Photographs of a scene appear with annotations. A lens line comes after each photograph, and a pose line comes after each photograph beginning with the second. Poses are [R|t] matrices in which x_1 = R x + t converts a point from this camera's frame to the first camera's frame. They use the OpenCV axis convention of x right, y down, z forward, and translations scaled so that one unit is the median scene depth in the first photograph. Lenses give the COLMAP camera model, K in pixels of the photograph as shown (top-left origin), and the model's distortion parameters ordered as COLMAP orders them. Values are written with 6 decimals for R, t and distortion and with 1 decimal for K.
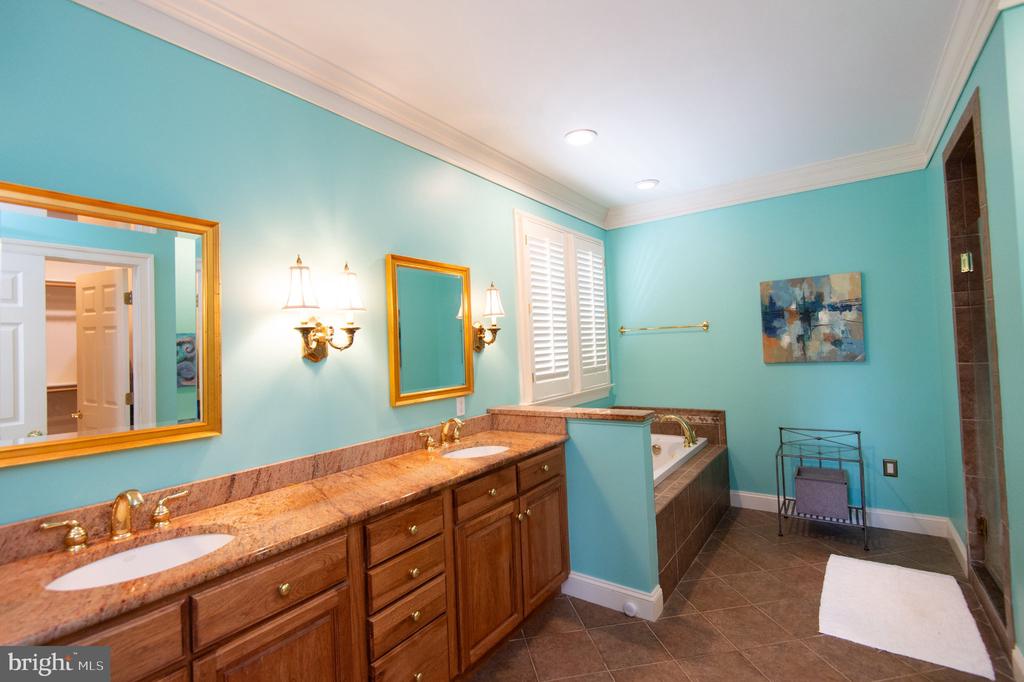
lens RADIAL K [[473.0, 0, 506.1], [0, 473.0, 341.4], [0, 0, 1]] dist [0.029837, -0.015974]
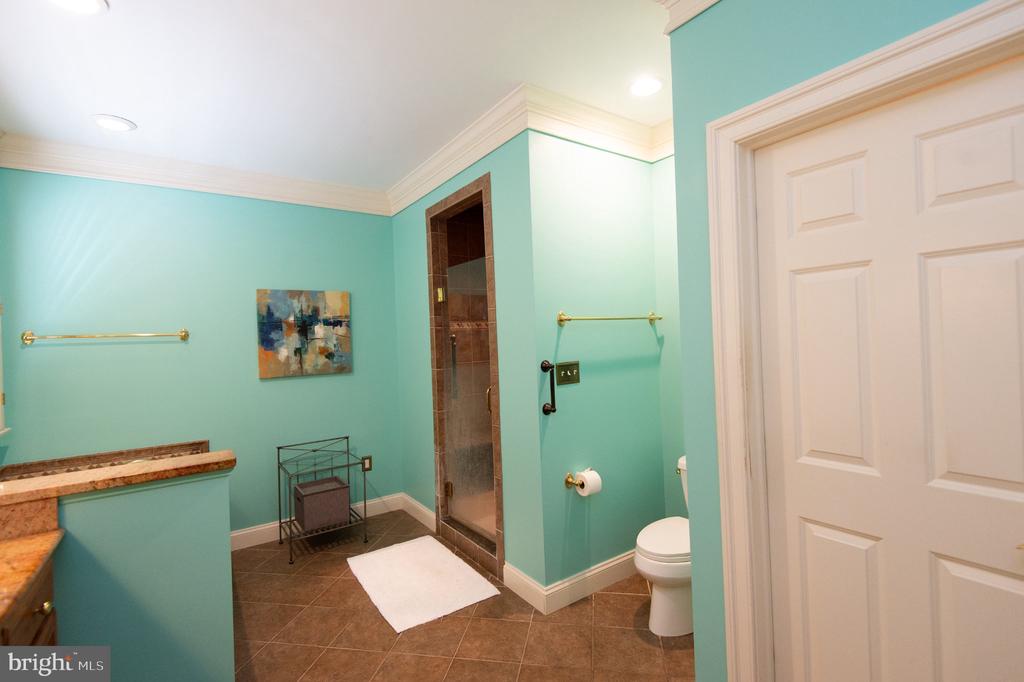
lens RADIAL K [[473.0, 0, 511.2], [0, 473.0, 338.6], [0, 0, 1]] dist [0.029837, -0.015974]
pose [[0.327202, 0.033246, 0.944369, -0.170371], [0.008904, 0.999228, -0.038262, 0.008575], [-0.944912, 0.020928, 0.326654, 0.272559]]
